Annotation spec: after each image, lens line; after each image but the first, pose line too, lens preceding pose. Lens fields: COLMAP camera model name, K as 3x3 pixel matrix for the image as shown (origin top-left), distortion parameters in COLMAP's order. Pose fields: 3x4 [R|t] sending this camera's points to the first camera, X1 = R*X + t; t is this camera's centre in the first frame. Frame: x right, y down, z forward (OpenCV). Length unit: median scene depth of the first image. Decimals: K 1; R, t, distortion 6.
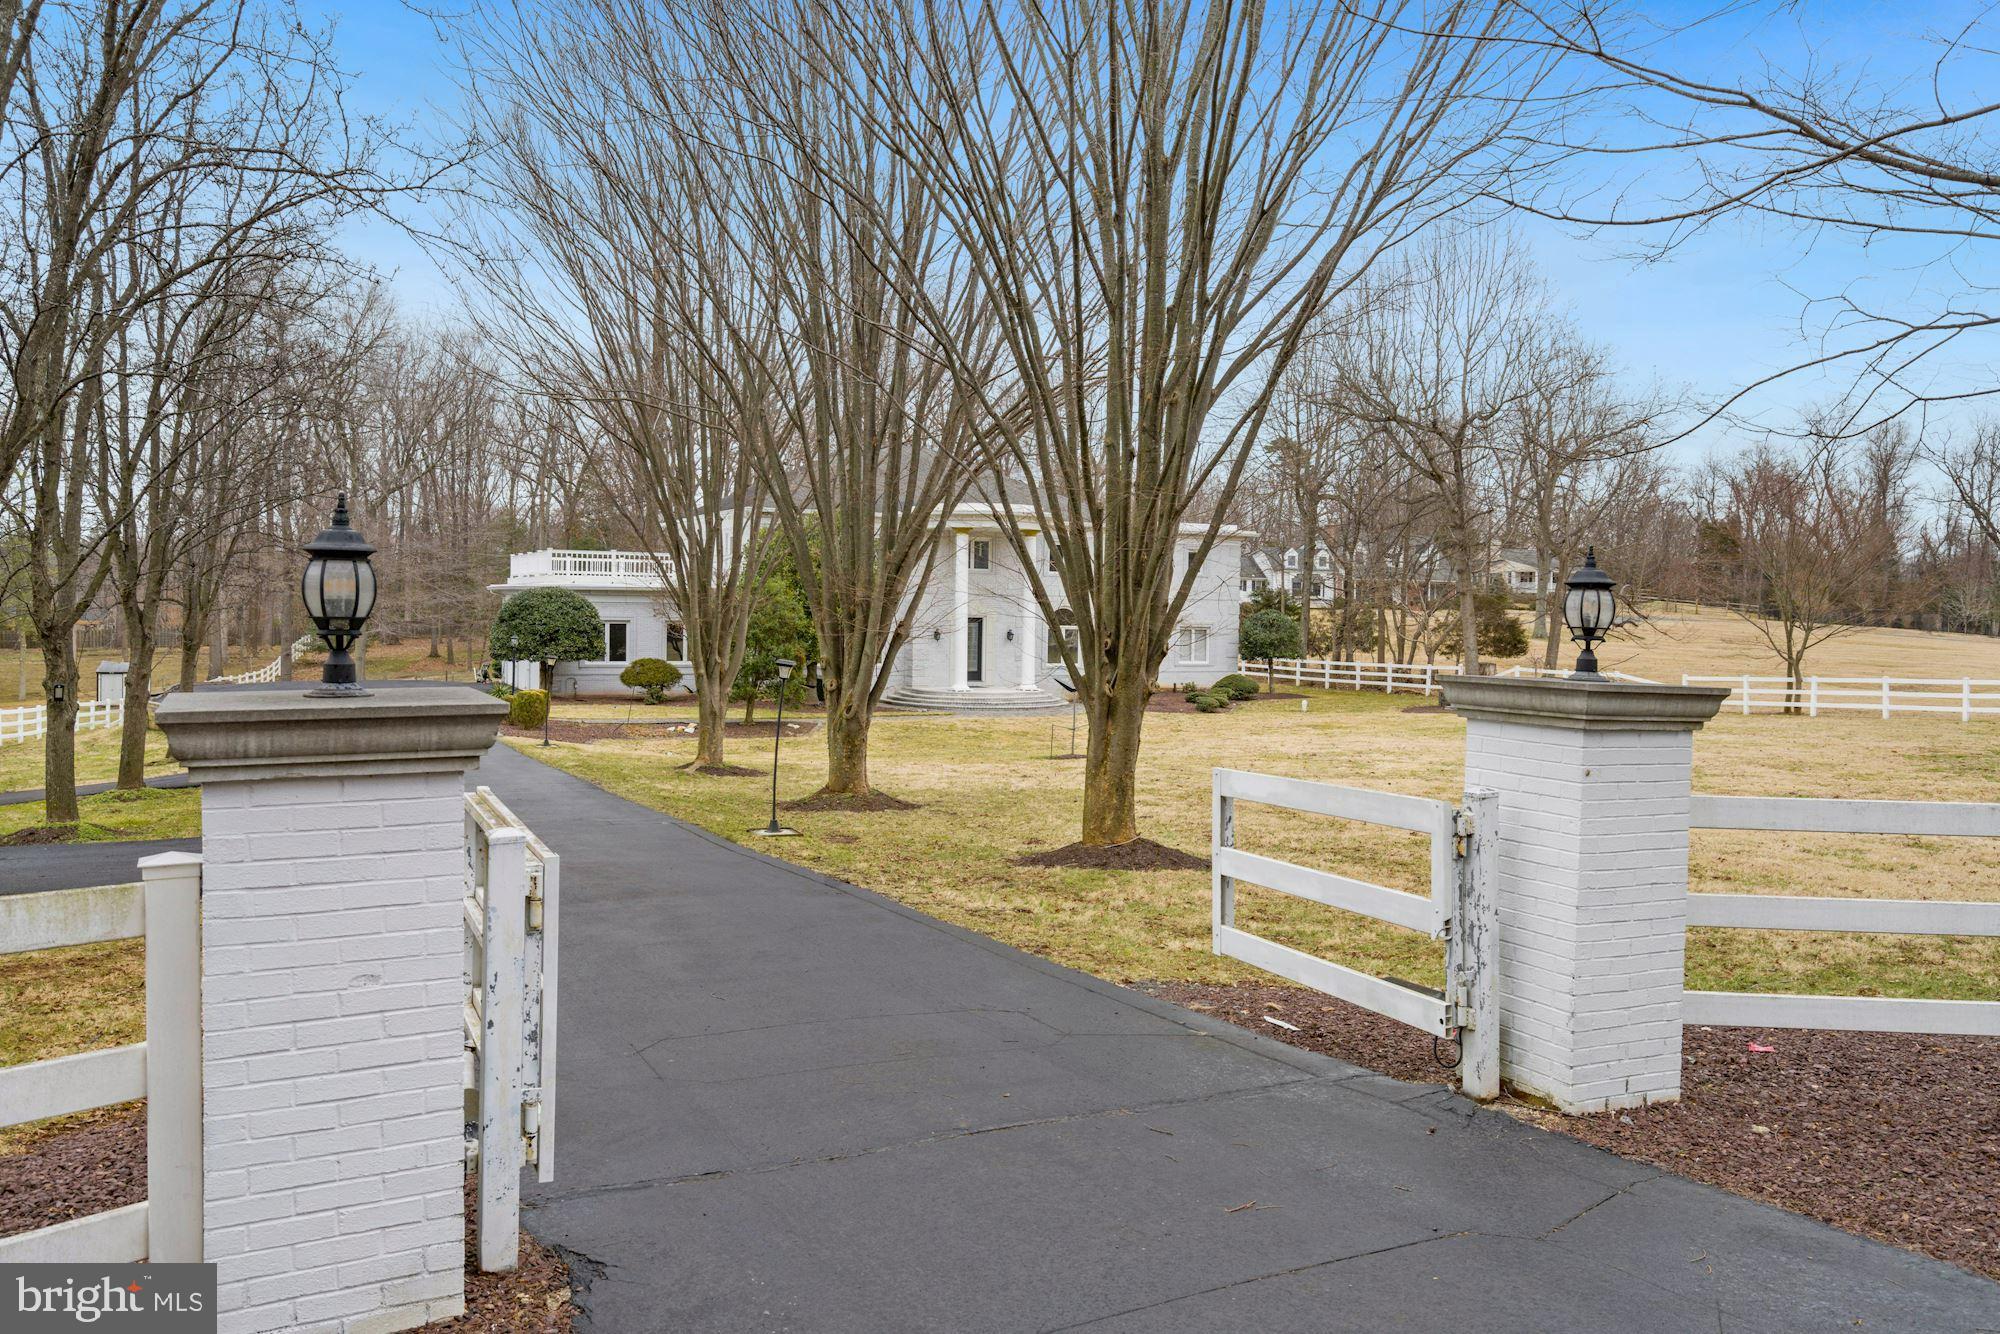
lens RADIAL K [[1464.1, 0, 996.9], [0, 1464.1, 620.1], [0, 0, 1]] dist [0.000207, -0.001947]
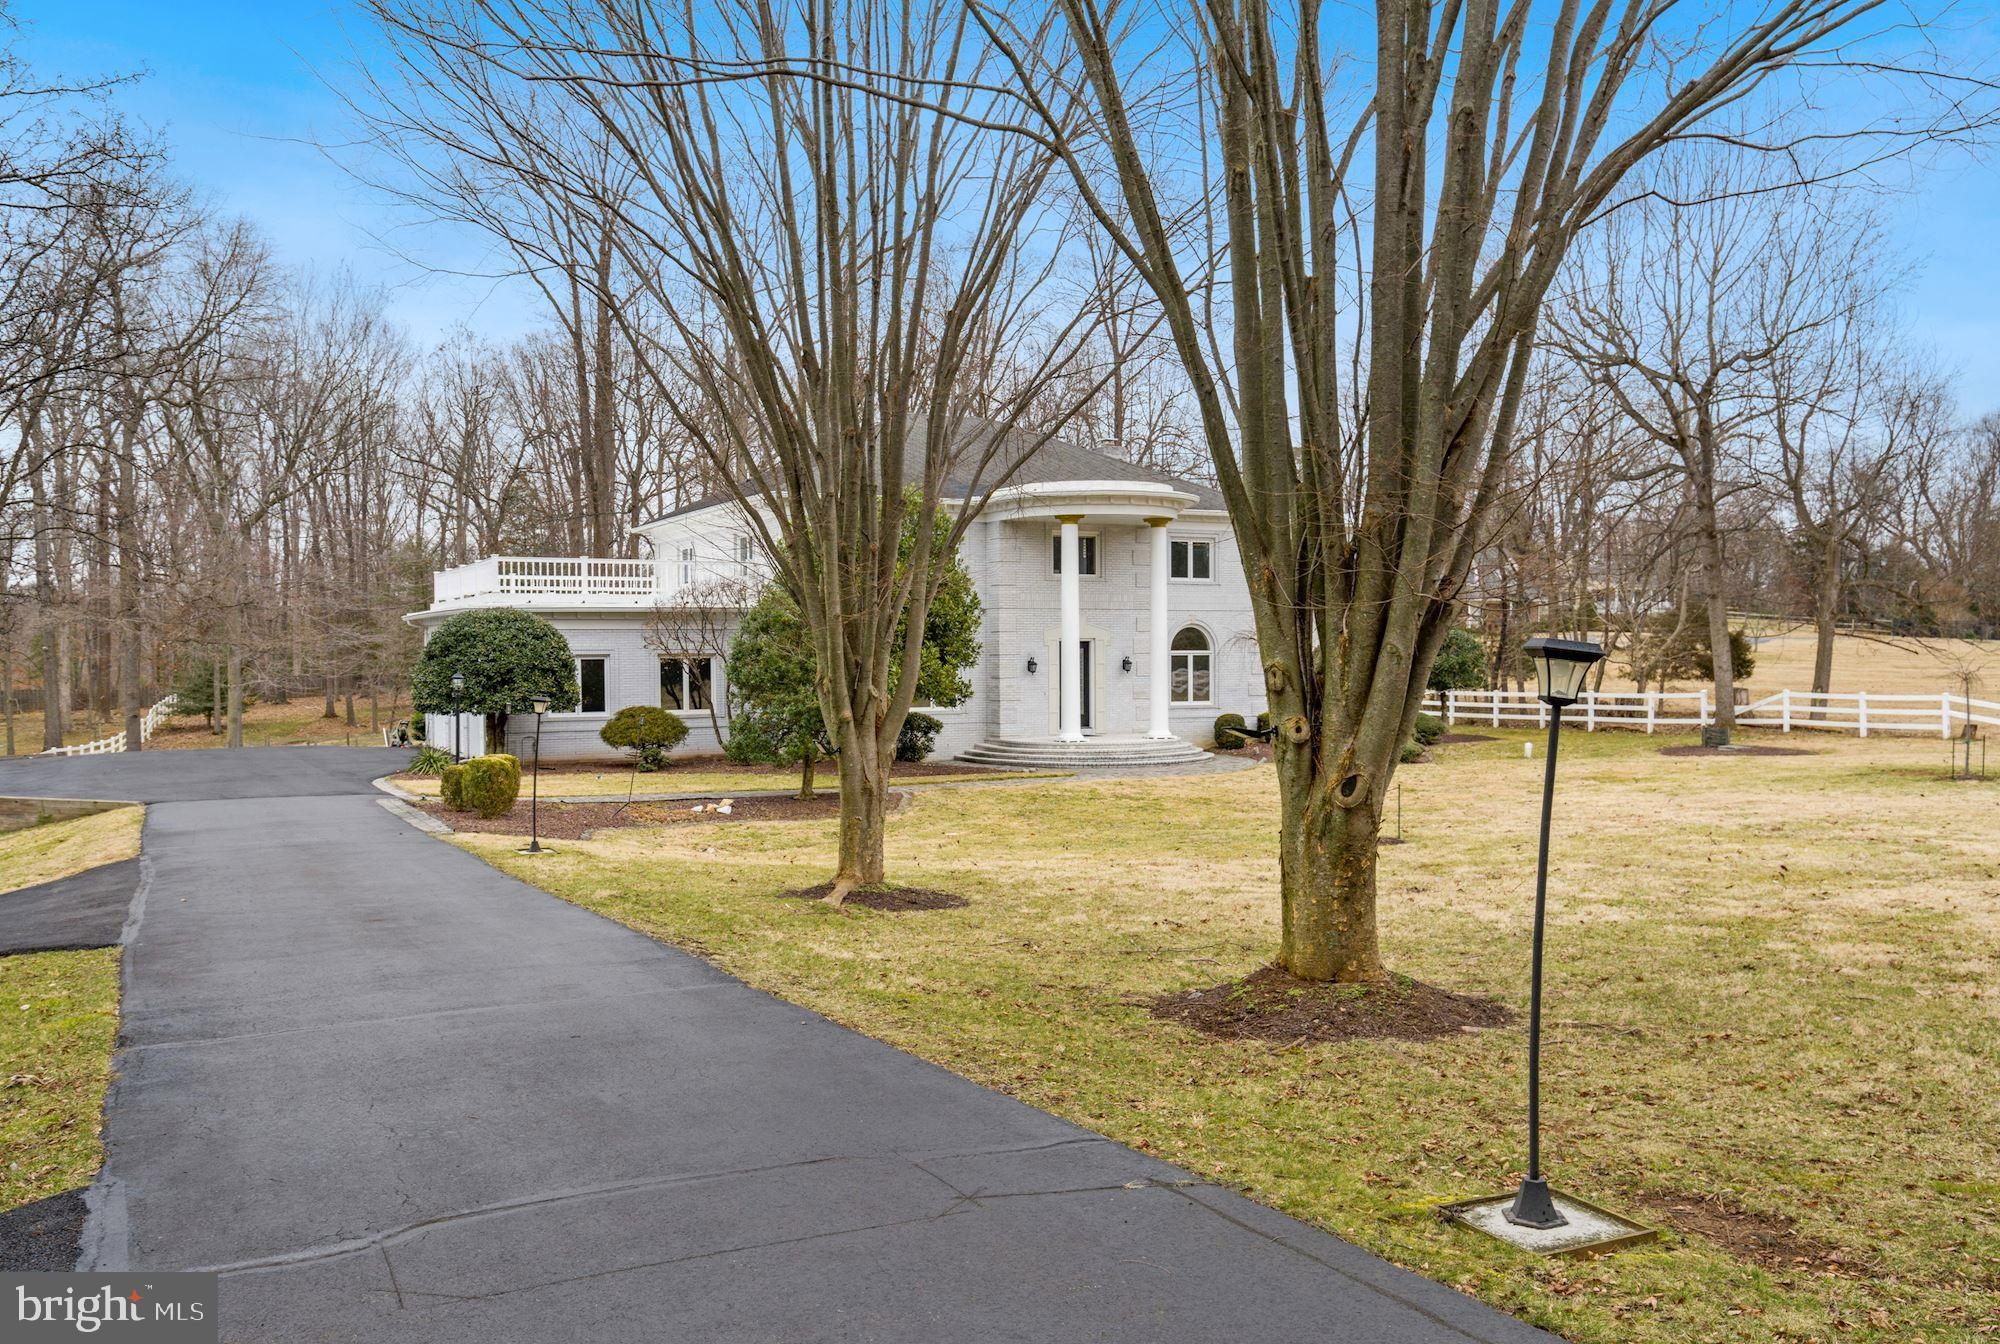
lens RADIAL K [[1604.9, 0, 999.5], [0, 1604.9, 671.6], [0, 0, 1]] dist [-0.000132, 0.005588]
pose [[0.999298, -0.023435, 0.029225, -0.084076], [0.023304, 0.999717, 0.004812, 0.009325], [-0.029329, -0.004128, 0.999561, 0.213552]]
